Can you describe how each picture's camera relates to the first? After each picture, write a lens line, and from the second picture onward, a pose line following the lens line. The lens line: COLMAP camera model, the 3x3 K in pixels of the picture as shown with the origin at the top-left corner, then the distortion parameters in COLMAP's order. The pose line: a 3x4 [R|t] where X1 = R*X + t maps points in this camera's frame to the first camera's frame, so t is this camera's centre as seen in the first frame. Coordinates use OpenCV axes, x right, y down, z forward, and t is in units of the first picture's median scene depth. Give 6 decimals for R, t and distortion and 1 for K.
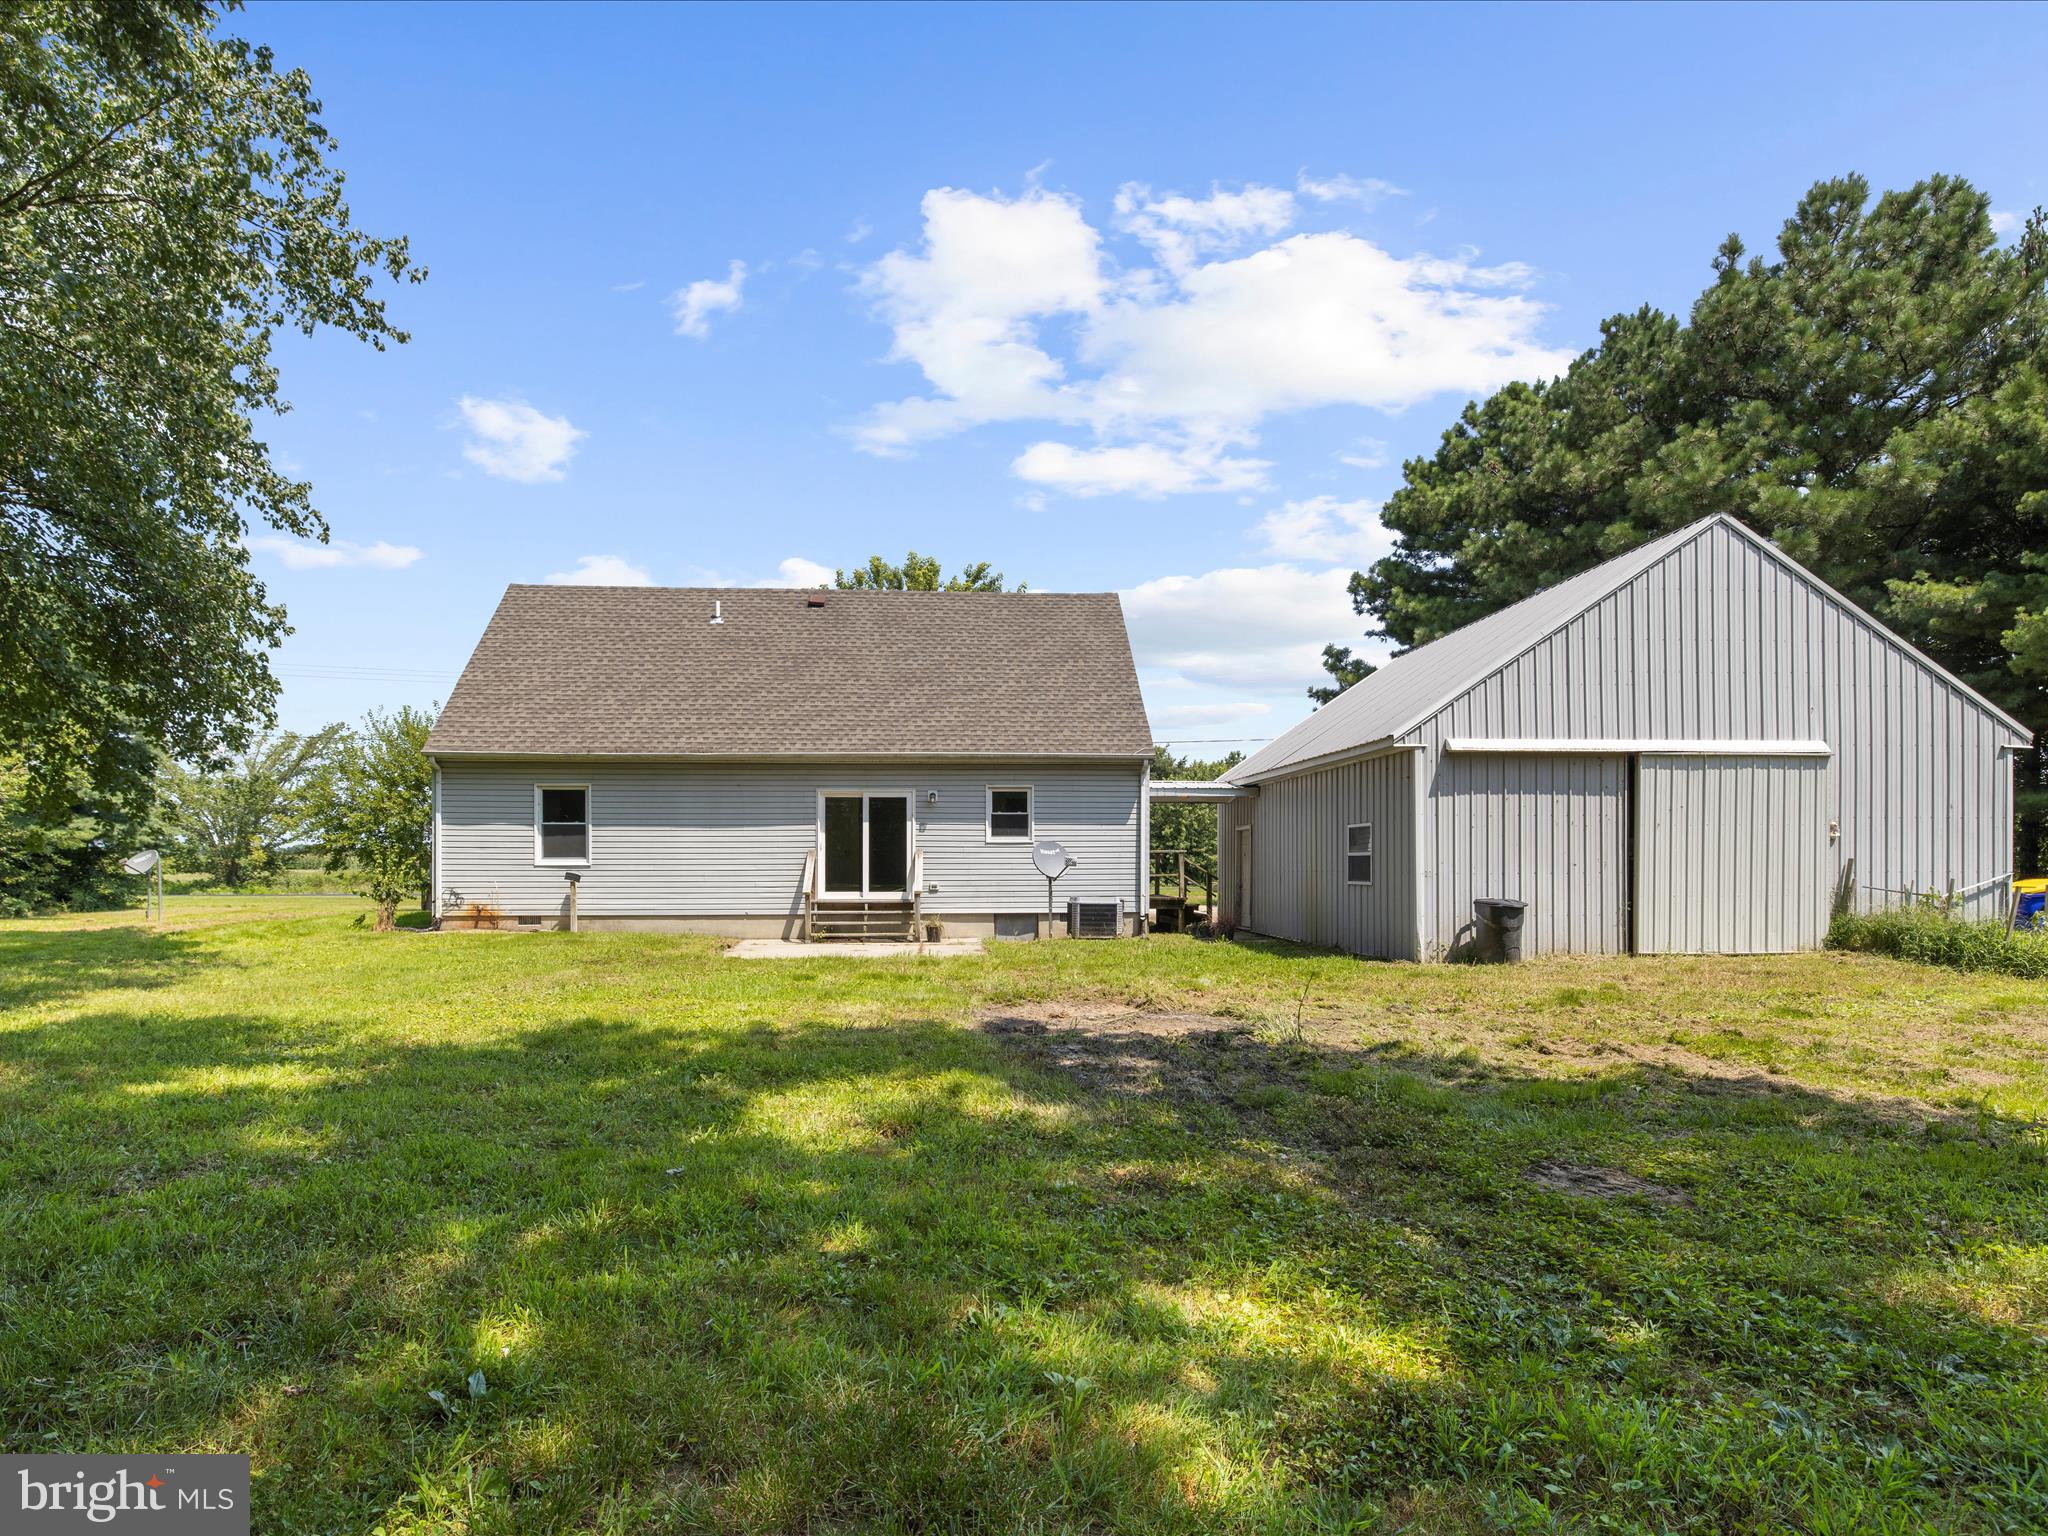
lens RADIAL K [[1080.5, 0, 986.5], [0, 1080.5, 854.0], [0, 0, 1]] dist [-0.001836, 0.000952]
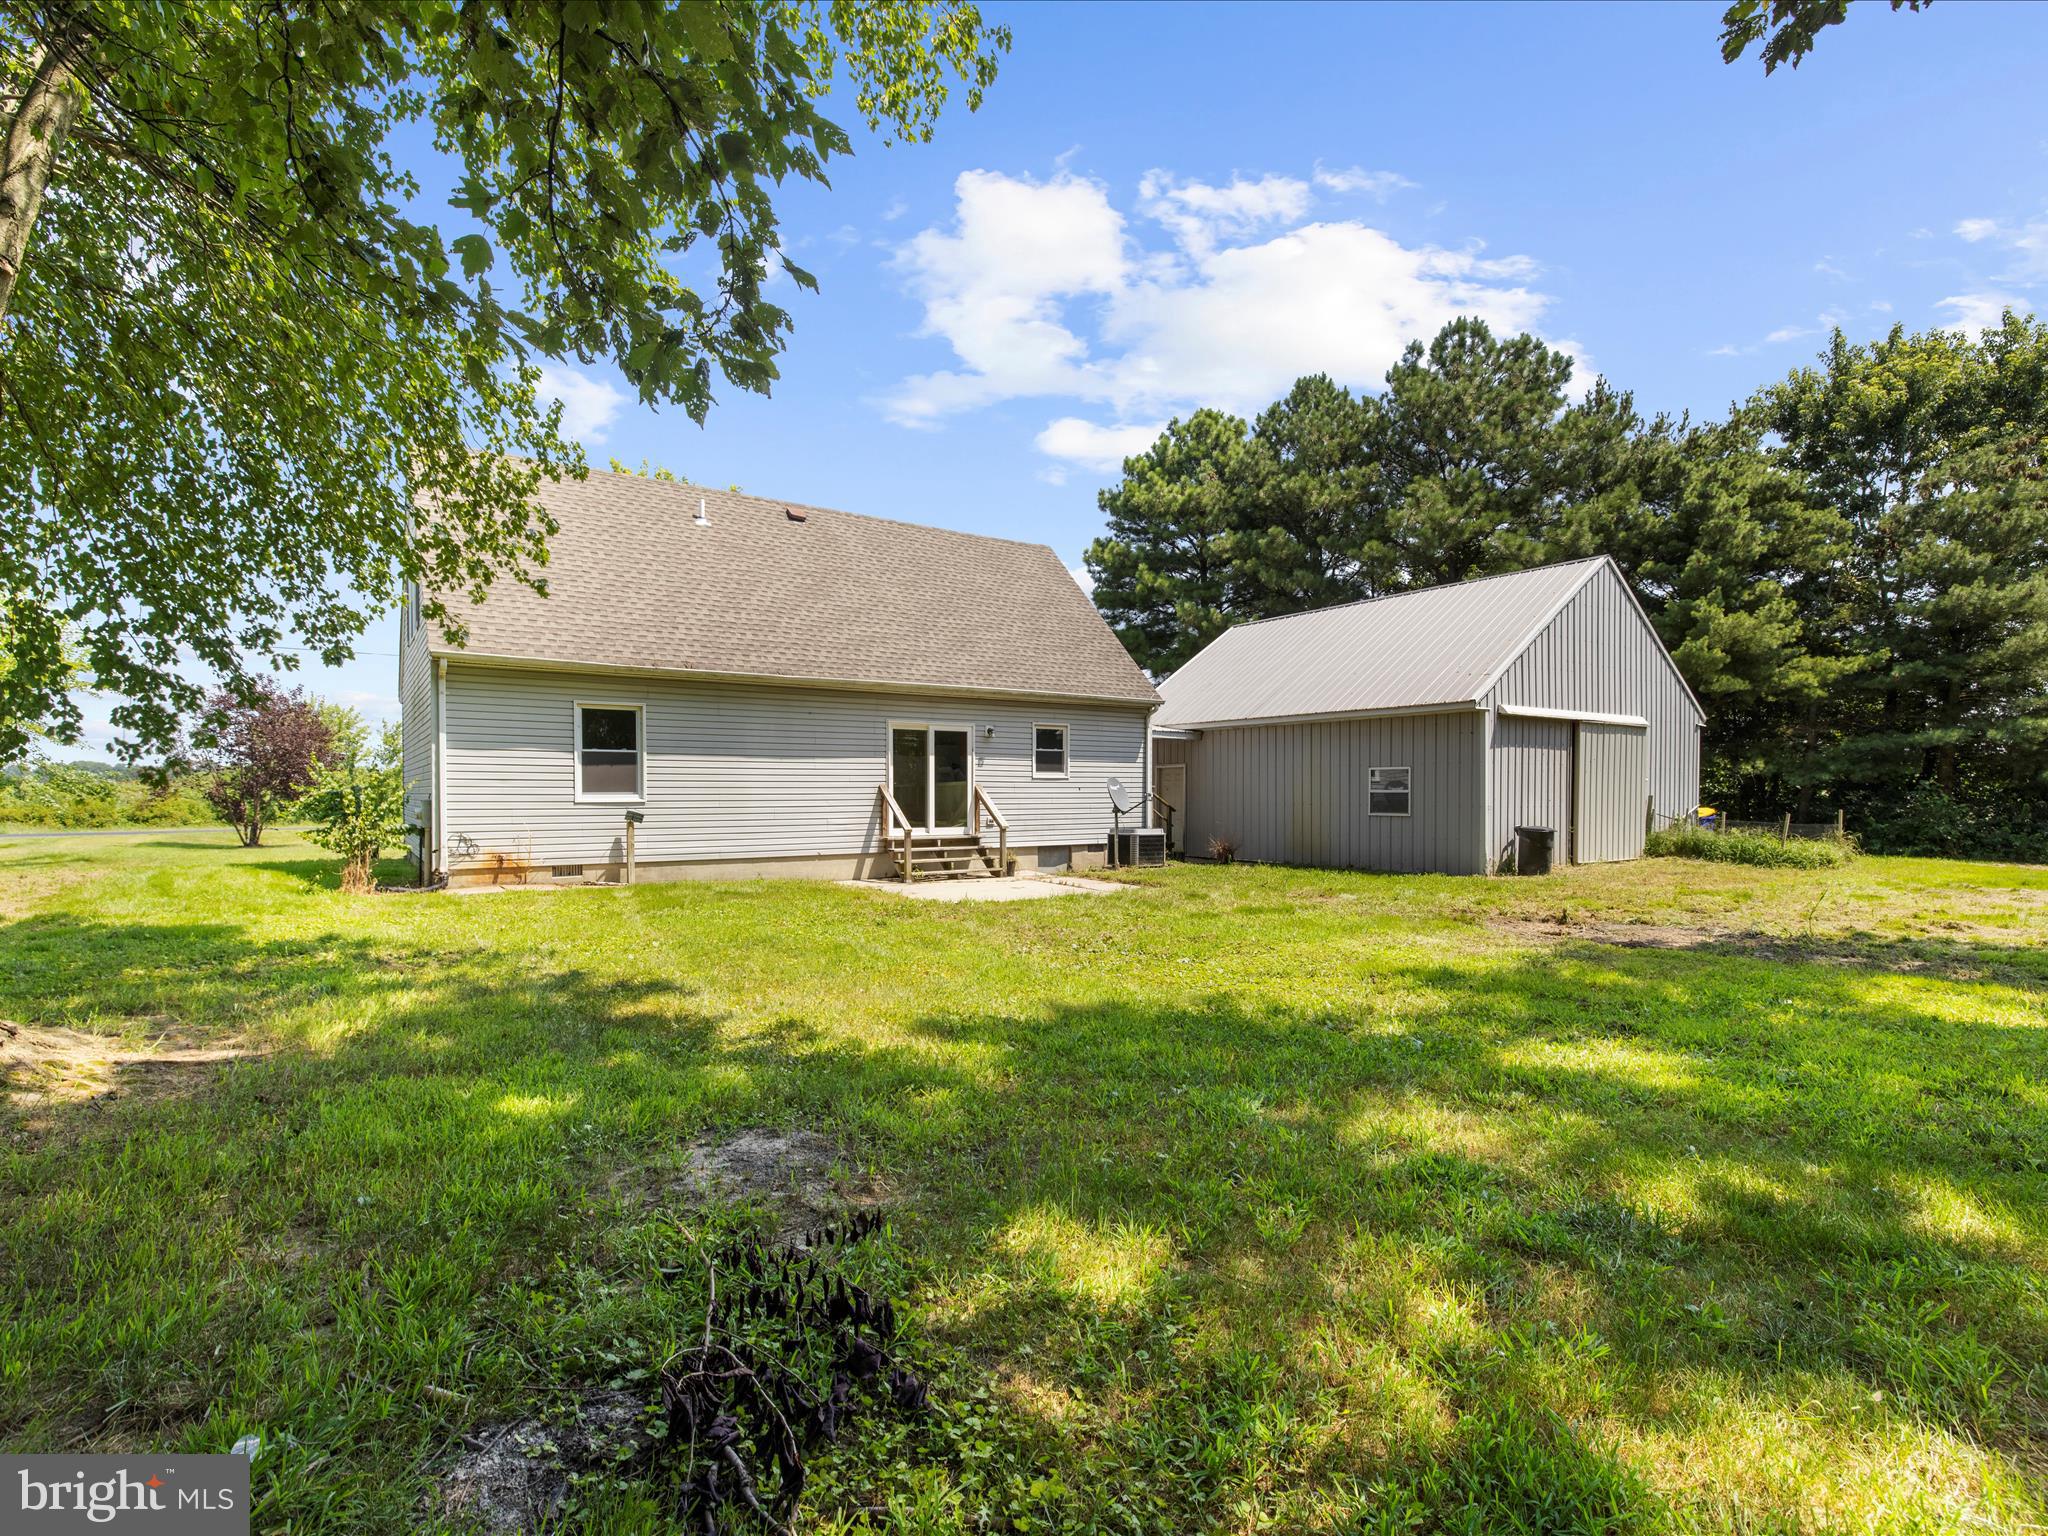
lens RADIAL K [[995.2, 0, 1026.6], [0, 995.2, 815.0], [0, 0, 1]] dist [0.000467, -0.011740]
pose [[0.858348, -0.011078, 0.512949, -0.502943], [-0.005279, 0.999523, 0.030421, -0.004187], [-0.513041, -0.028820, 0.857880, 0.189161]]
